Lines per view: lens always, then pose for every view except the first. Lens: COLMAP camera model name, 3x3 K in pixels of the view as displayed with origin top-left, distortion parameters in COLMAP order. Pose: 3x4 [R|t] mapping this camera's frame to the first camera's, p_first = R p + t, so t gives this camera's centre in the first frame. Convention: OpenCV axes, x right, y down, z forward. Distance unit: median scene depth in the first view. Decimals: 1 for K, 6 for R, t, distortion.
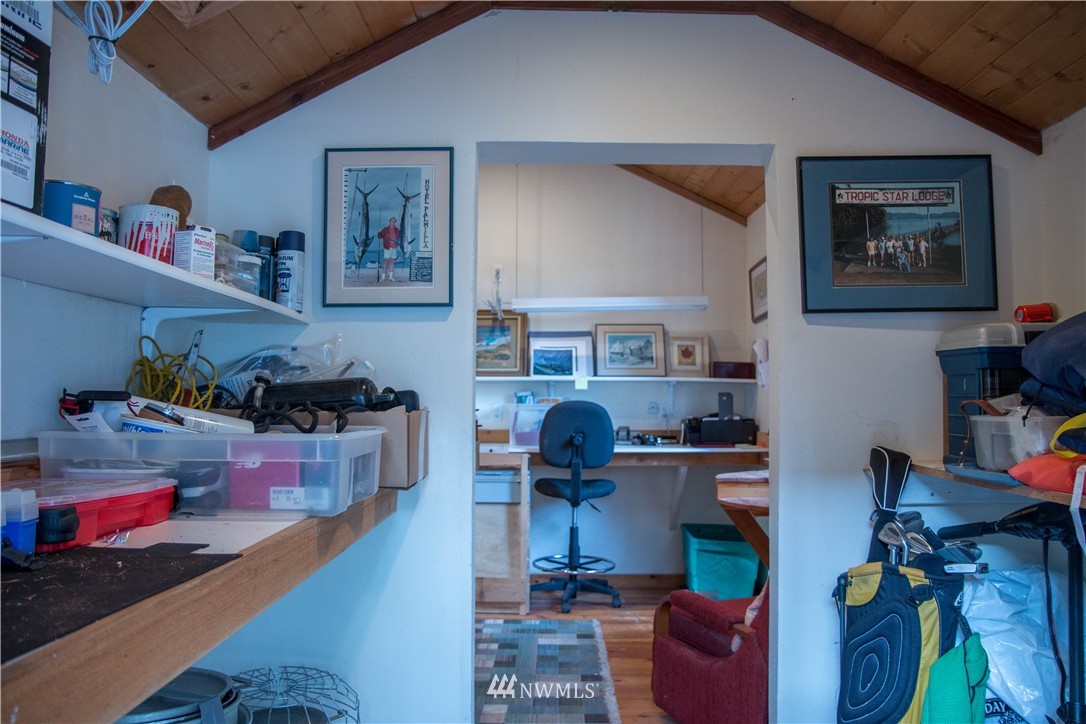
lens RADIAL K [[843.0, 0, 540.5], [0, 843.0, 365.6], [0, 0, 1]] dist [-0.116724, 0.110453]
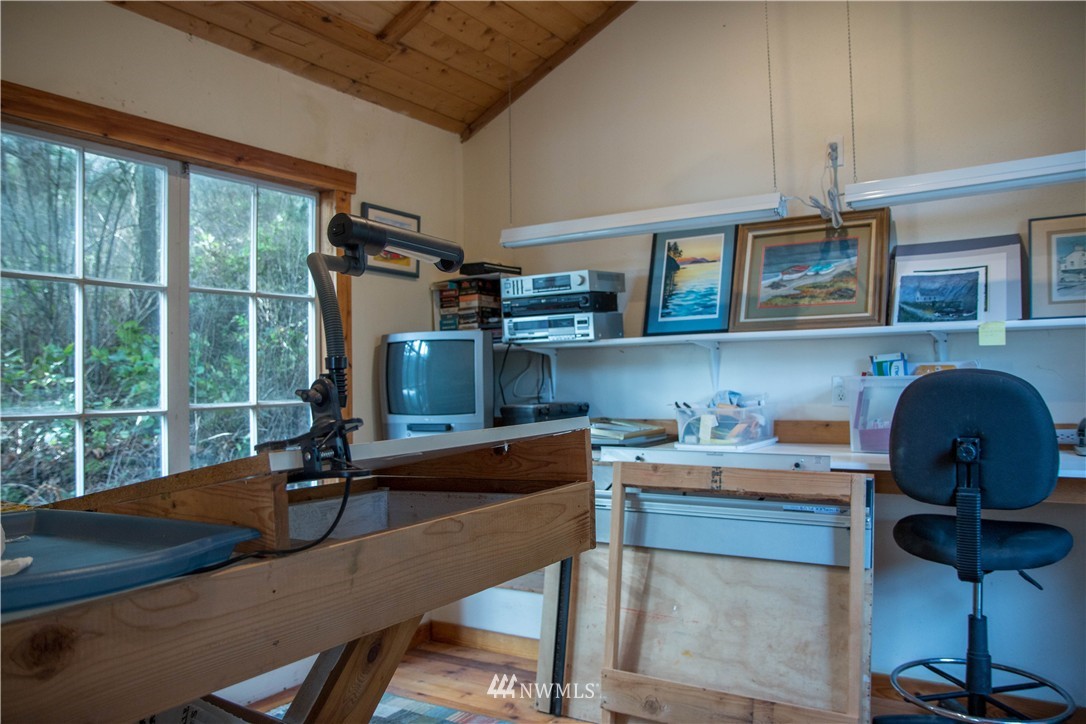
lens RADIAL K [[843.0, 0, 540.5], [0, 843.0, 365.6], [0, 0, 1]] dist [-0.116724, 0.110453]
pose [[0.843759, -0.025860, -0.536099, 0.082114], [0.048450, 0.998430, 0.028093, 0.012455], [0.534531, -0.049678, 0.843687, 0.419274]]
